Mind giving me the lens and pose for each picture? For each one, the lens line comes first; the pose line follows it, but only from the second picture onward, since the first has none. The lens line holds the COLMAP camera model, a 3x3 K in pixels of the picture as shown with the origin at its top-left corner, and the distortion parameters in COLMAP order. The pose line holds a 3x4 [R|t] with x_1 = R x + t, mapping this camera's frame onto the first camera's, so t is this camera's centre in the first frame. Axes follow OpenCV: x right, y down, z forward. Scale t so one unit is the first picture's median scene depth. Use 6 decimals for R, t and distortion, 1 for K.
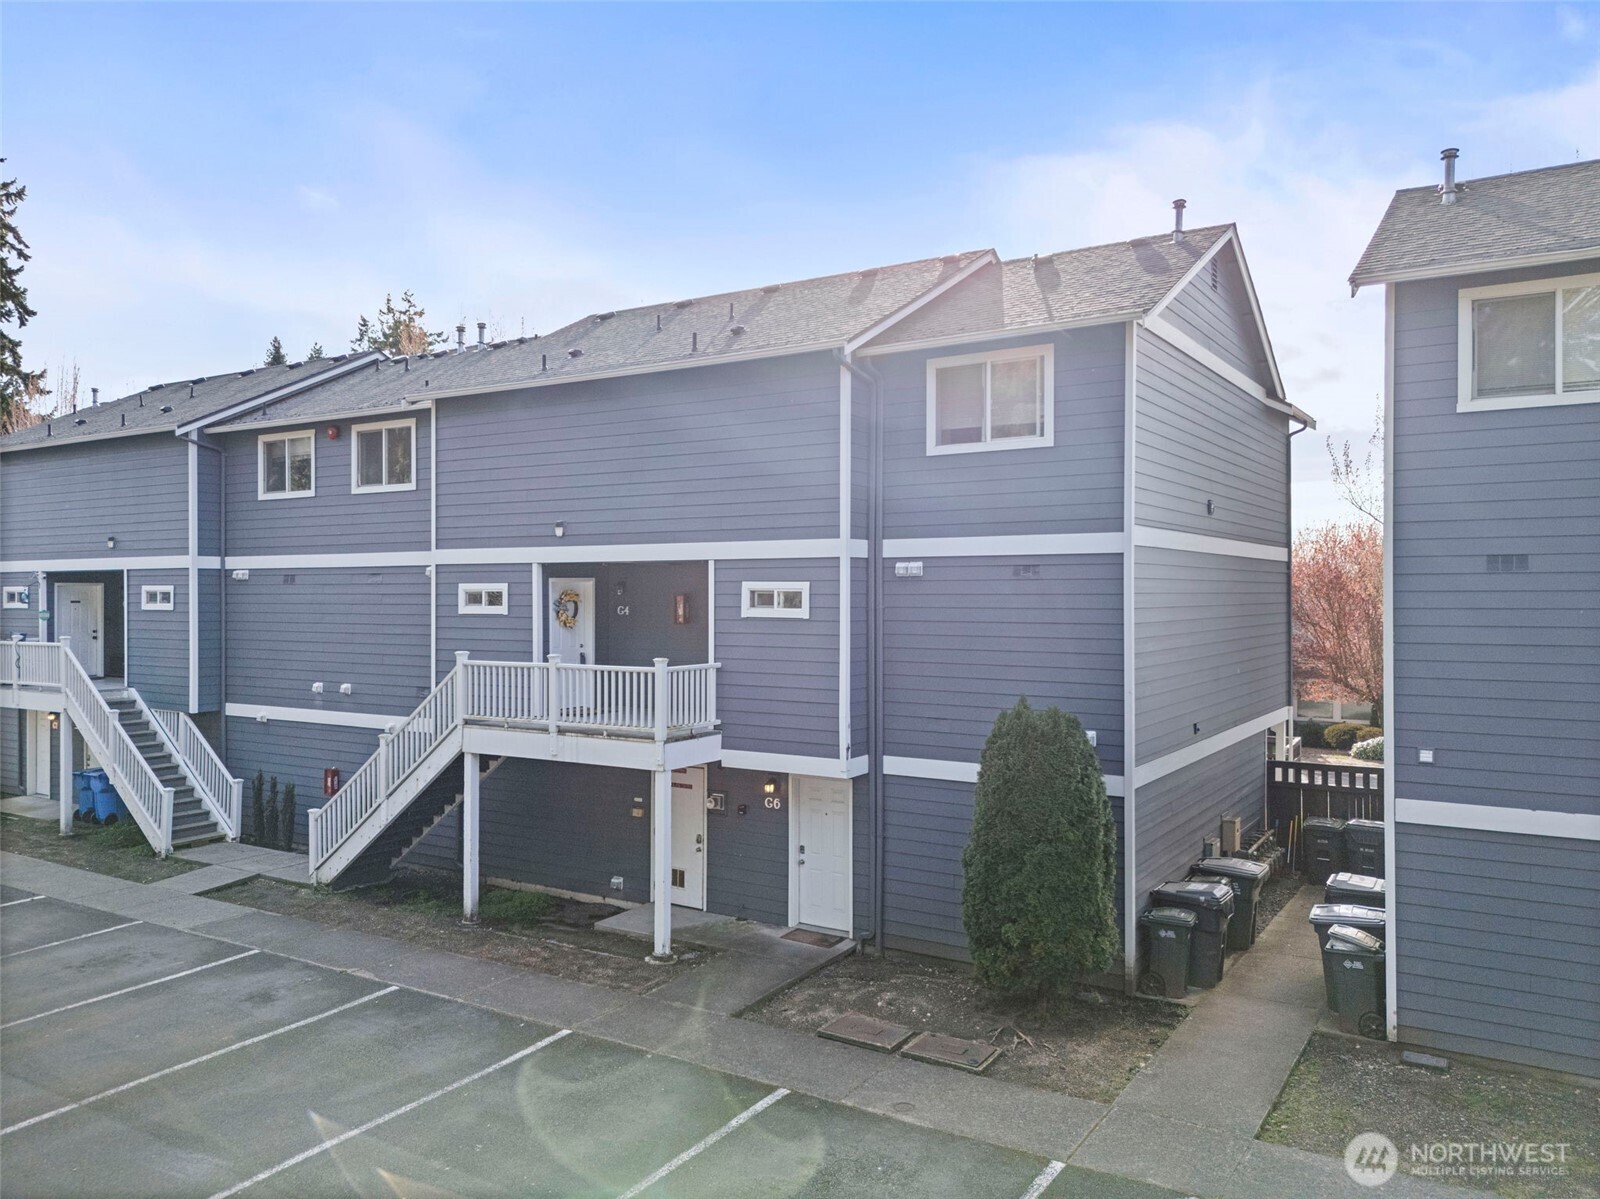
lens RADIAL K [[1181.9, 0, 808.6], [0, 1181.9, 597.3], [0, 0, 1]] dist [0.037776, -0.014882]
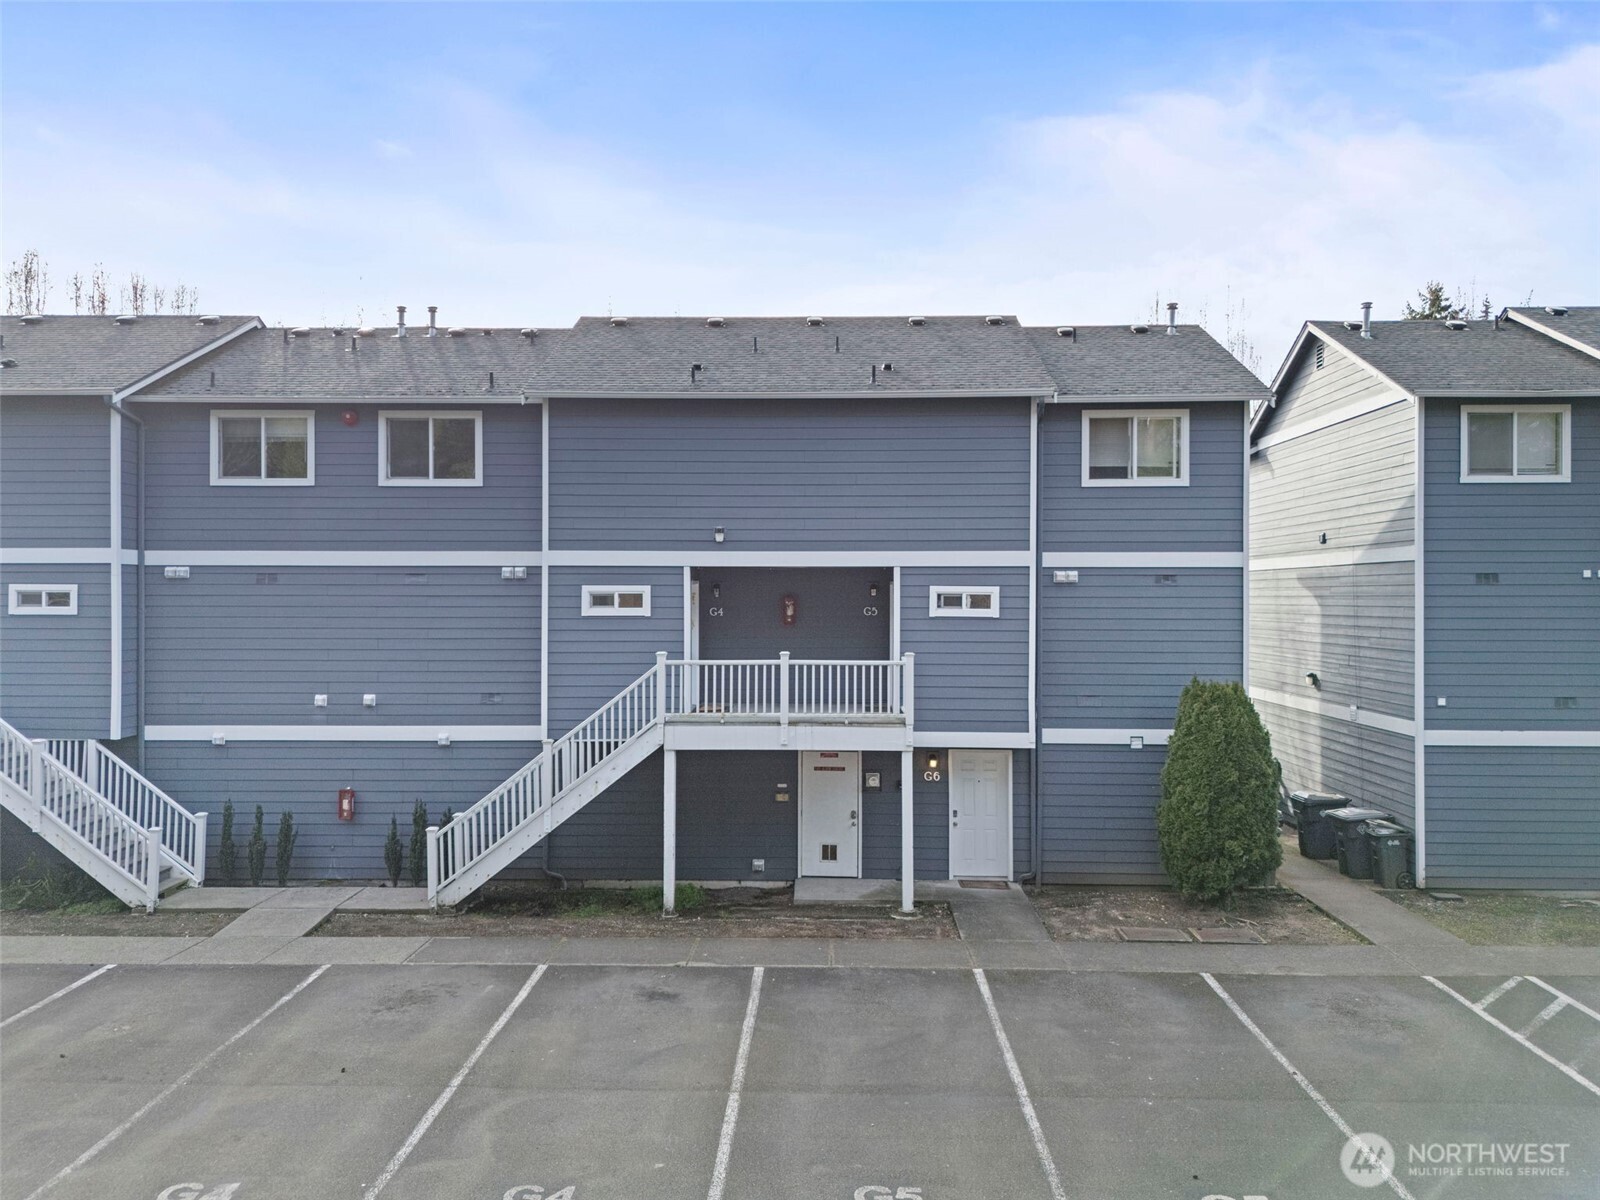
lens RADIAL K [[1181.9, 0, 811.5], [0, 1181.9, 600.3], [0, 0, 1]] dist [0.037776, -0.014882]
pose [[0.859863, -0.000876, 0.510524, -0.750023], [-0.000432, 0.999997, 0.002443, -0.001944], [-0.510525, -0.002322, 0.859860, 0.061709]]
